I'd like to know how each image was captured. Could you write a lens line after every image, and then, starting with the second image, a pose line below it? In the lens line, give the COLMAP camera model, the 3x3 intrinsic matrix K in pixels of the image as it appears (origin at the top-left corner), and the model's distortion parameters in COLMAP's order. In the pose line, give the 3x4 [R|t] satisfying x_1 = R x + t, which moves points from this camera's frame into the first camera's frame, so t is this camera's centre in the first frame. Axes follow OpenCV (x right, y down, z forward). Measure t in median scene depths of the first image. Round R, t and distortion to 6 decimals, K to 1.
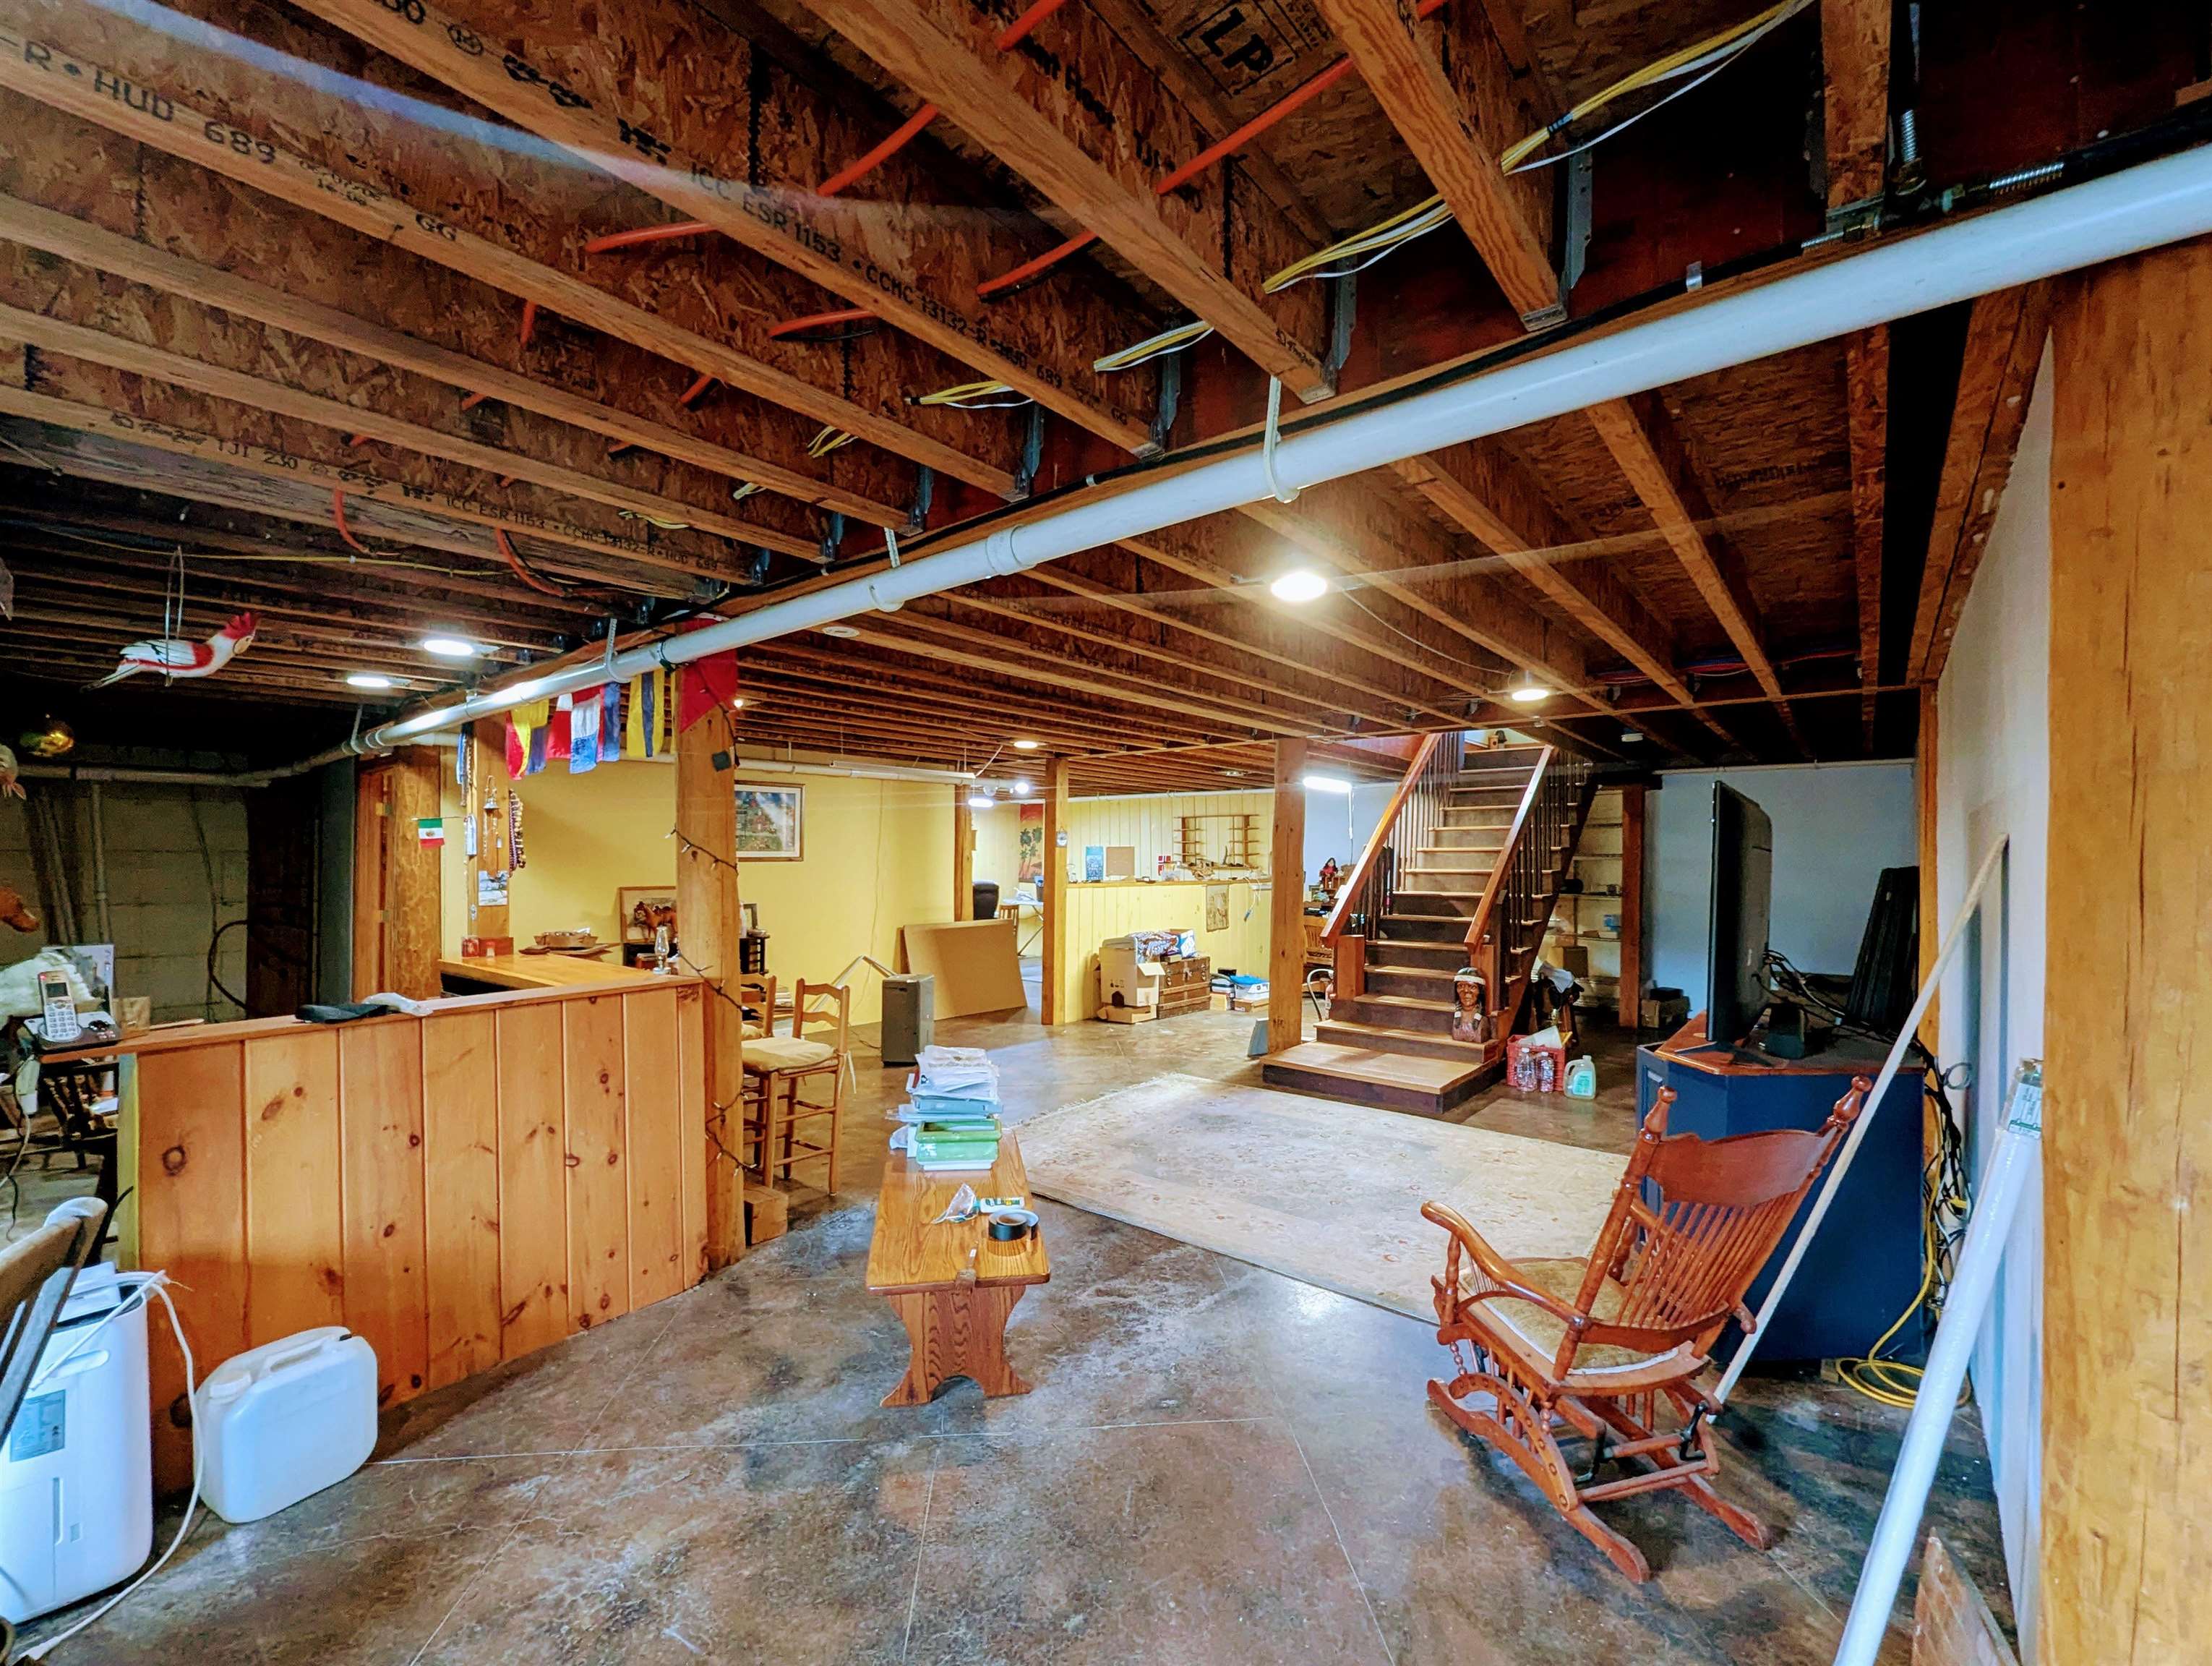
lens RADIAL K [[928.4, 0, 1115.2], [0, 928.4, 852.7], [0, 0, 1]] dist [0.000321, -0.000651]
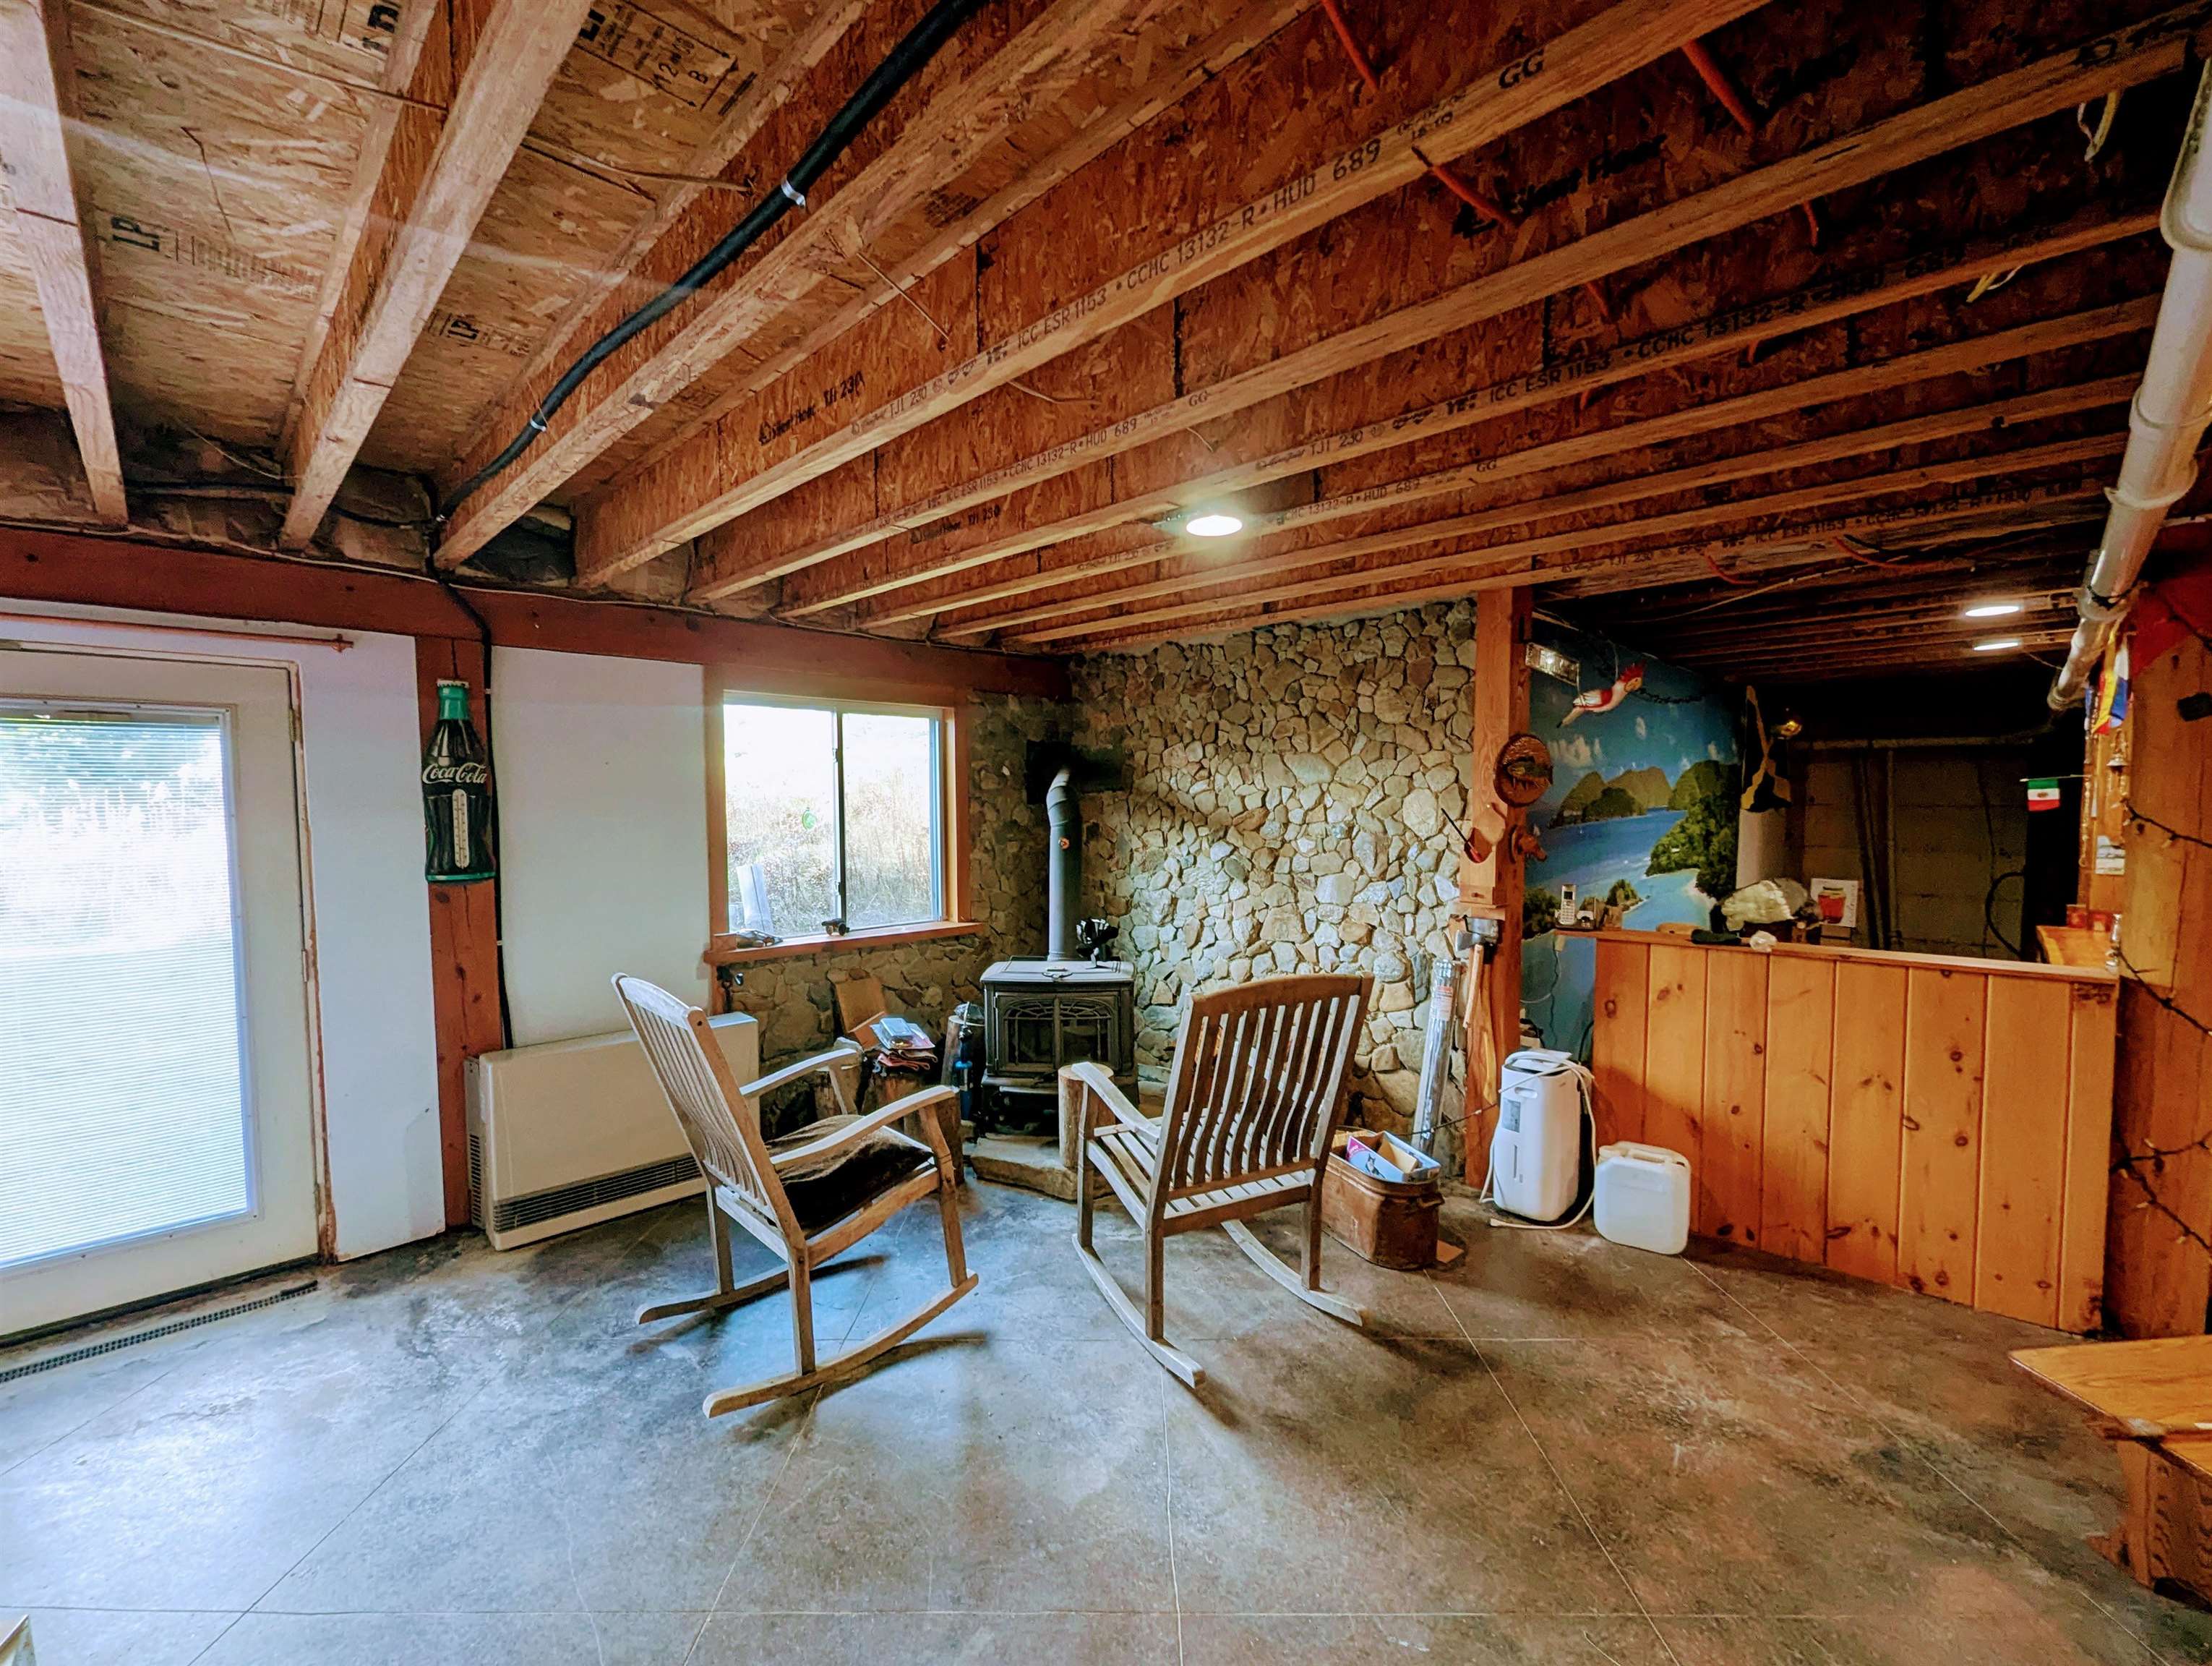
lens RADIAL K [[928.4, 0, 1113.8], [0, 928.4, 839.1], [0, 0, 1]] dist [0.000321, -0.000651]
pose [[-0.106013, 0.044945, -0.993349, 0.557514], [0.000201, 0.998979, 0.045178, -0.031790], [0.994365, 0.004590, -0.105914, 0.249045]]
